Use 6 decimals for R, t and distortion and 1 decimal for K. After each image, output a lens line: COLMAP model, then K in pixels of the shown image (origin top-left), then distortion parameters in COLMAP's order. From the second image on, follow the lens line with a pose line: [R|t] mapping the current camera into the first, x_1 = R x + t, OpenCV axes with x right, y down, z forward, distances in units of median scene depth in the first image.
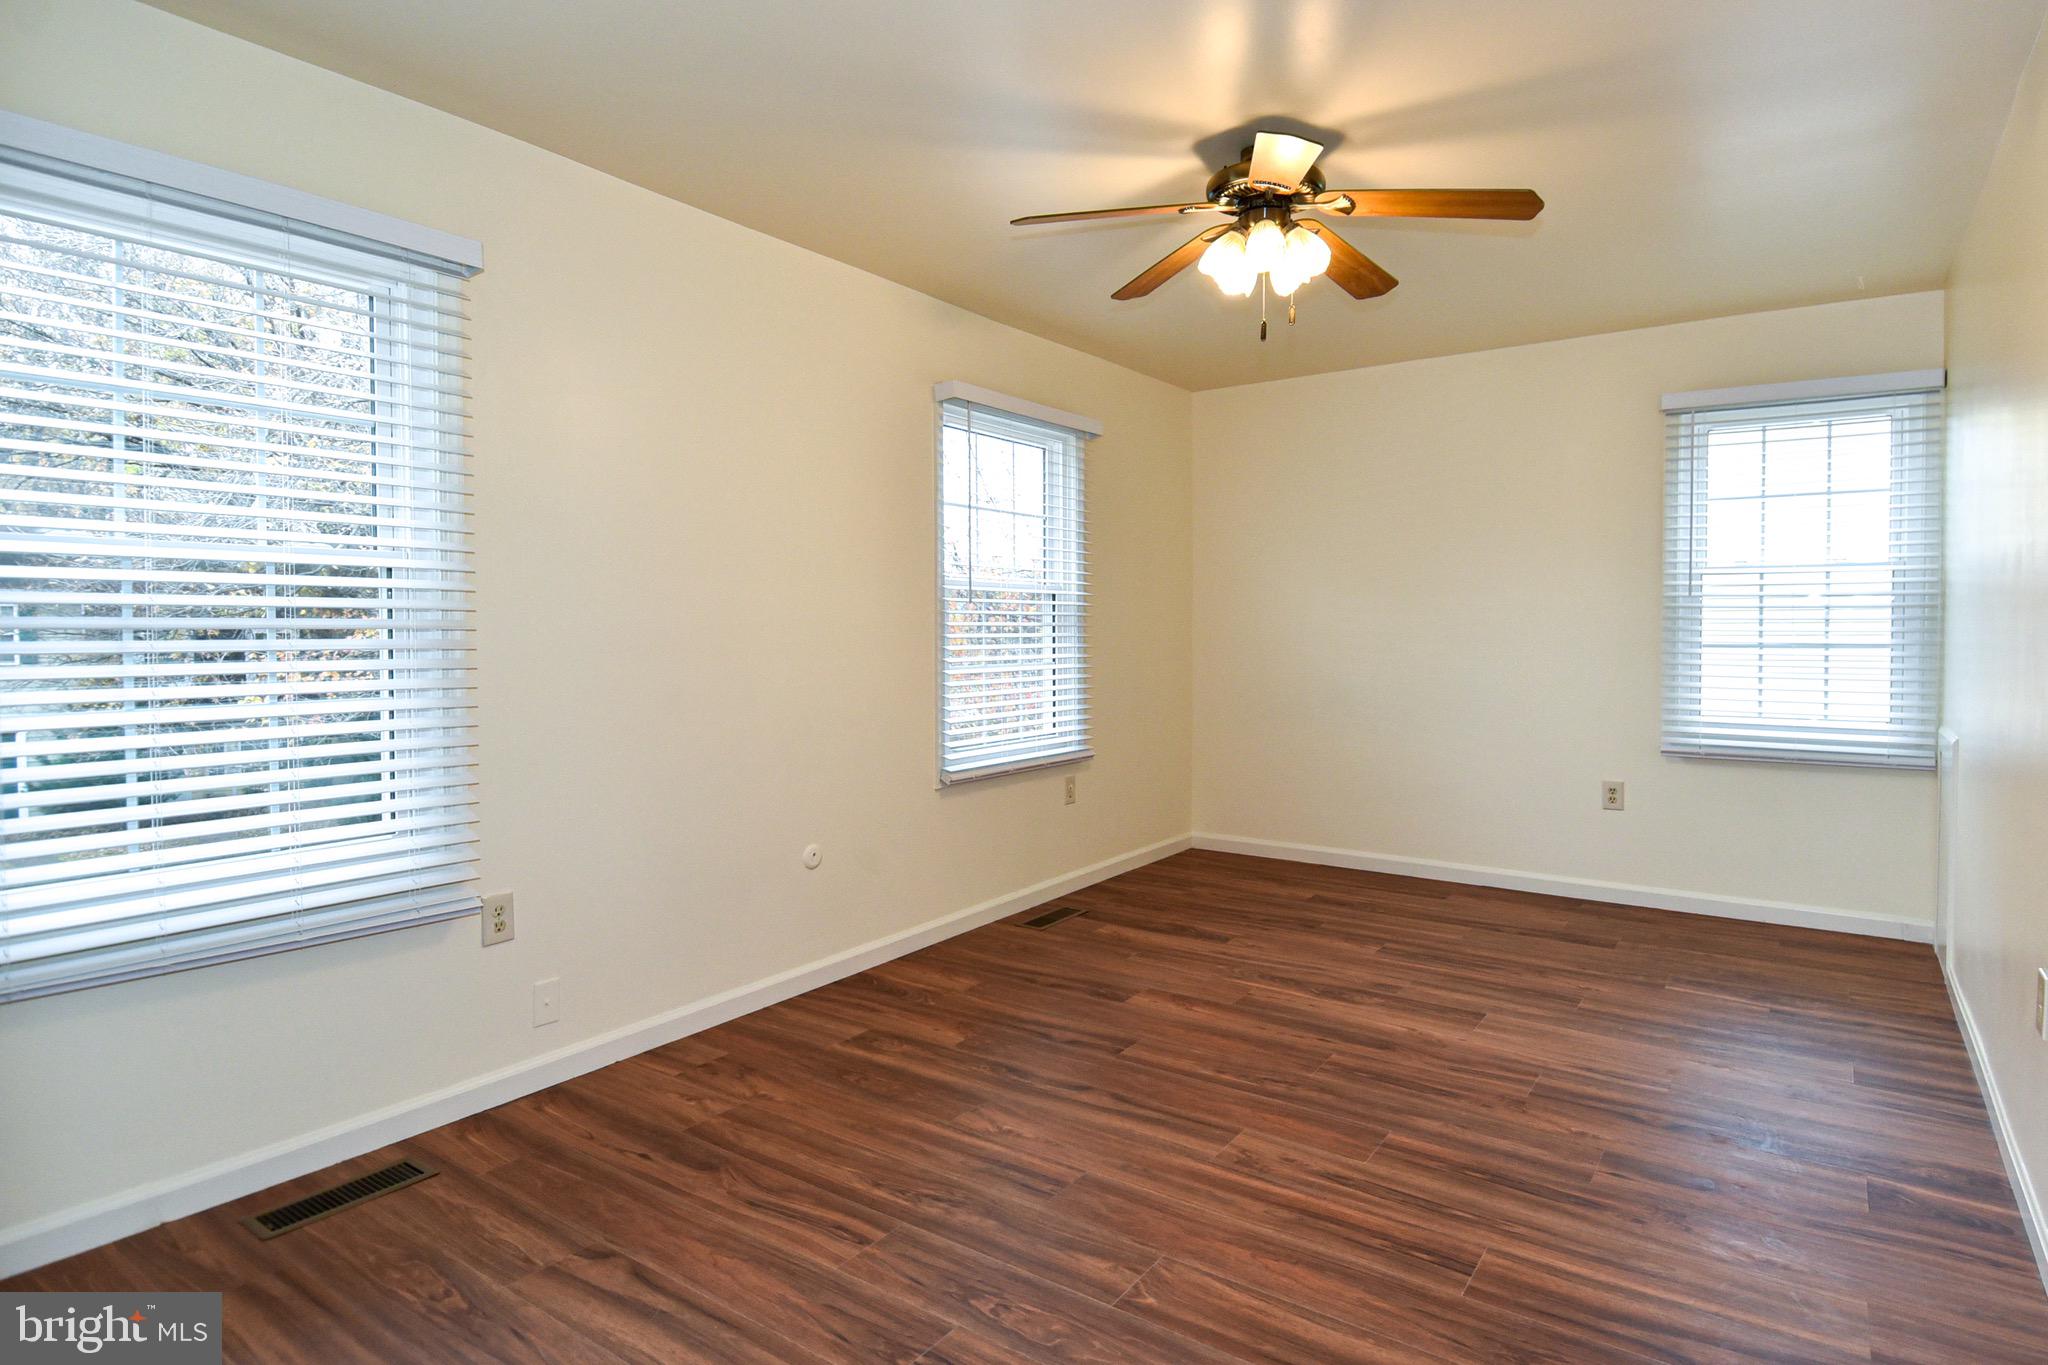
lens RADIAL K [[1076.5, 0, 1078.8], [0, 1076.5, 652.2], [0, 0, 1]] dist [0.057178, -0.064585]
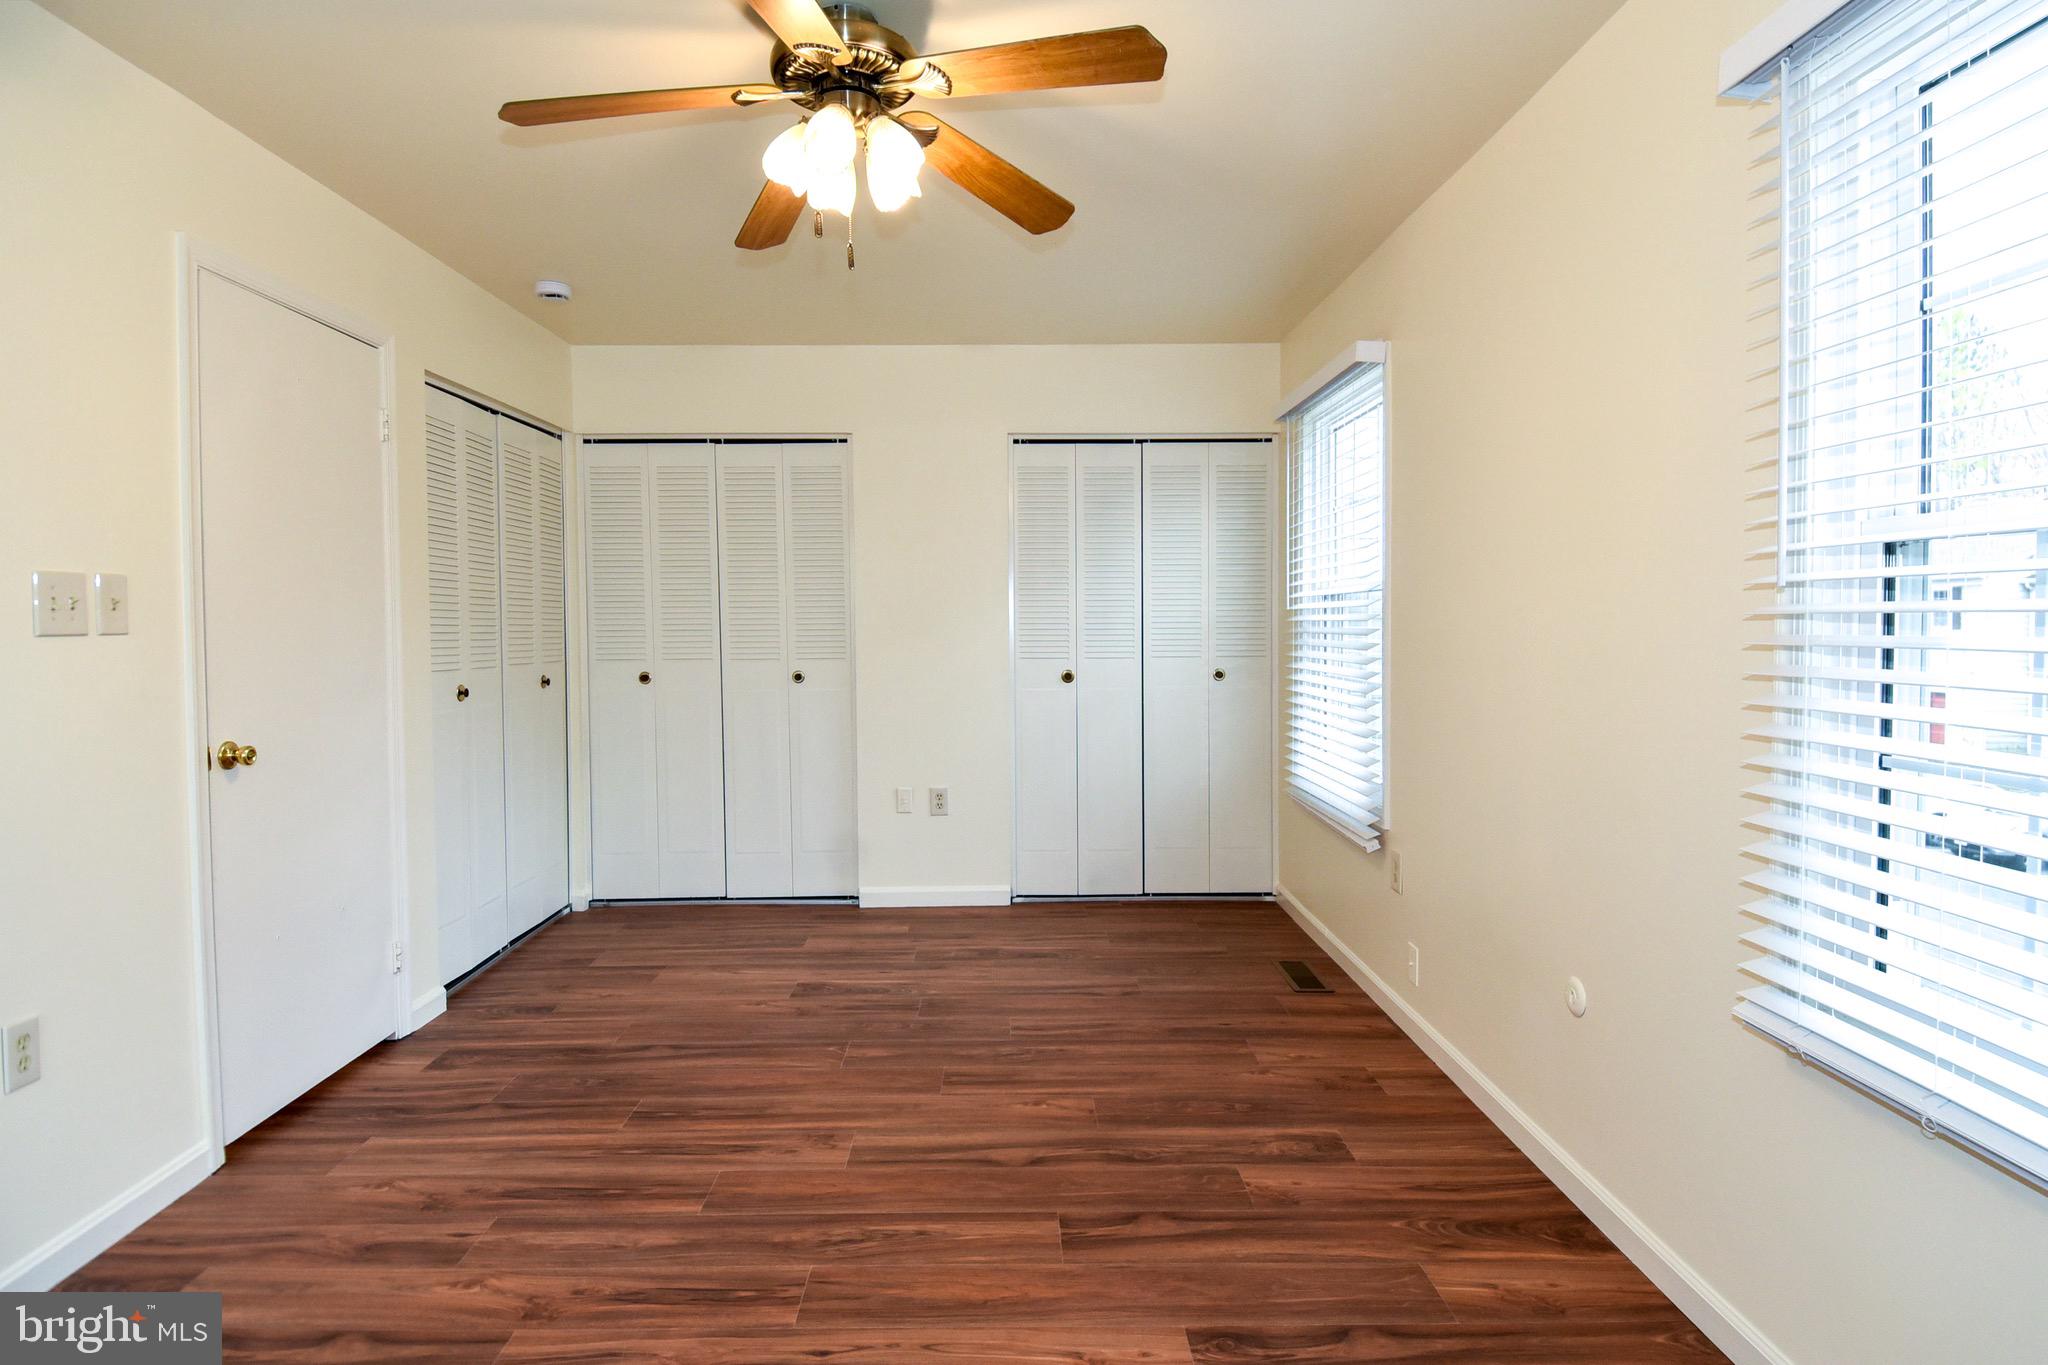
lens RADIAL K [[1076.5, 0, 1078.8], [0, 1076.5, 652.2], [0, 0, 1]] dist [0.057178, -0.064585]
pose [[-0.793550, 0.019748, -0.608185, 0.590613], [-0.011147, 0.998834, 0.046976, -0.086506], [0.608403, 0.044057, -0.792404, 1.930787]]
